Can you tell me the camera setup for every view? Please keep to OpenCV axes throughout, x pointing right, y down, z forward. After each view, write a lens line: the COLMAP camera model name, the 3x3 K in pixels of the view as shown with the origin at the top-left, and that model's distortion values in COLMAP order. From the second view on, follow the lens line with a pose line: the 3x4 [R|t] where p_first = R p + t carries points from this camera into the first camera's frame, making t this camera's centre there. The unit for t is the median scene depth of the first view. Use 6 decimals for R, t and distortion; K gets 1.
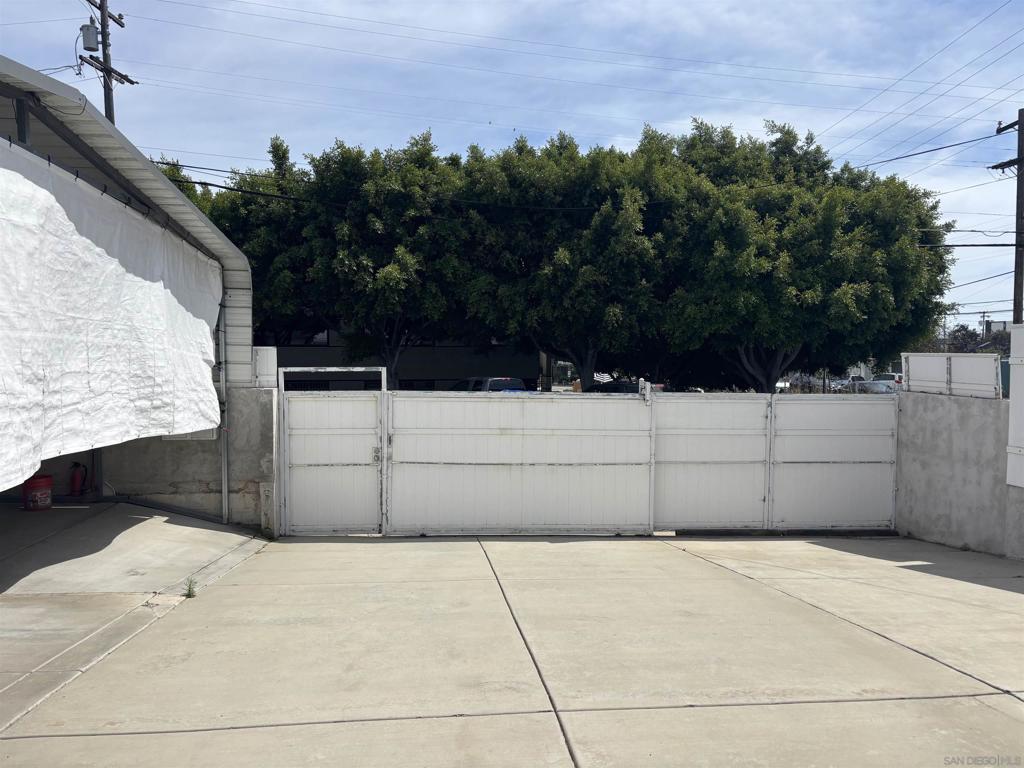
lens RADIAL K [[773.5, 0, 512.1], [0, 773.5, 385.3], [0, 0, 1]] dist [-0.007885, -0.002838]
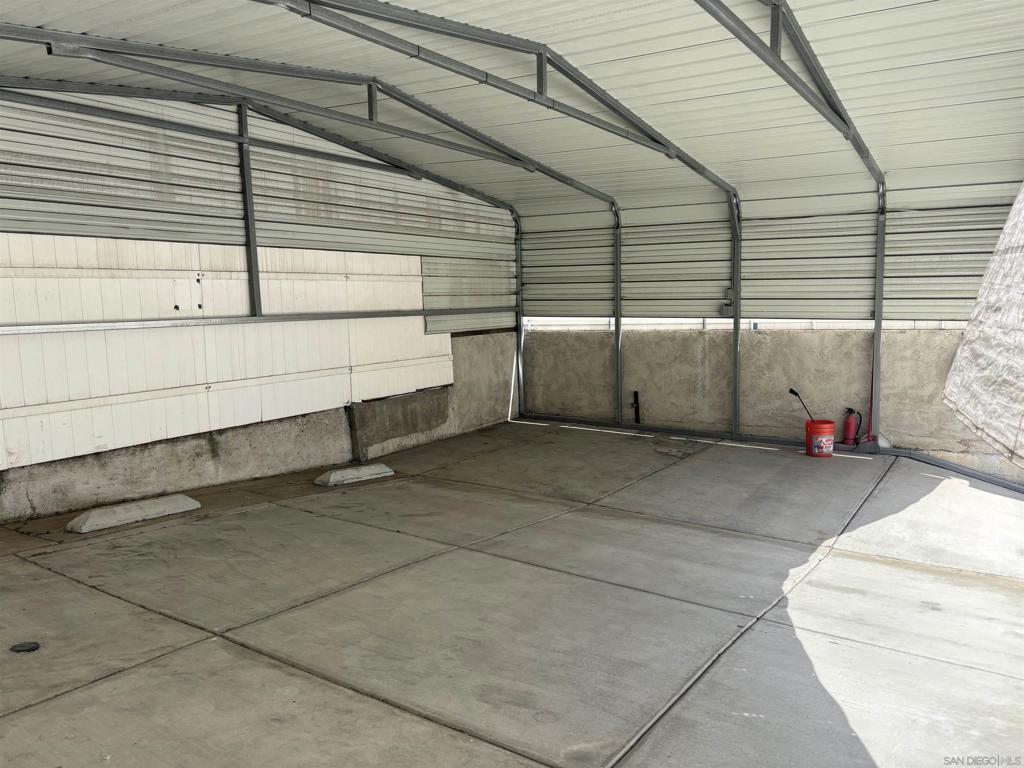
lens RADIAL K [[773.5, 0, 512.6], [0, 773.5, 384.4], [0, 0, 1]] dist [-0.007885, -0.002838]
pose [[0.780346, 0.054853, -0.622937, -0.304754], [-0.008319, 0.996968, 0.077367, 0.002375], [0.625292, -0.055191, 0.778436, 0.021770]]
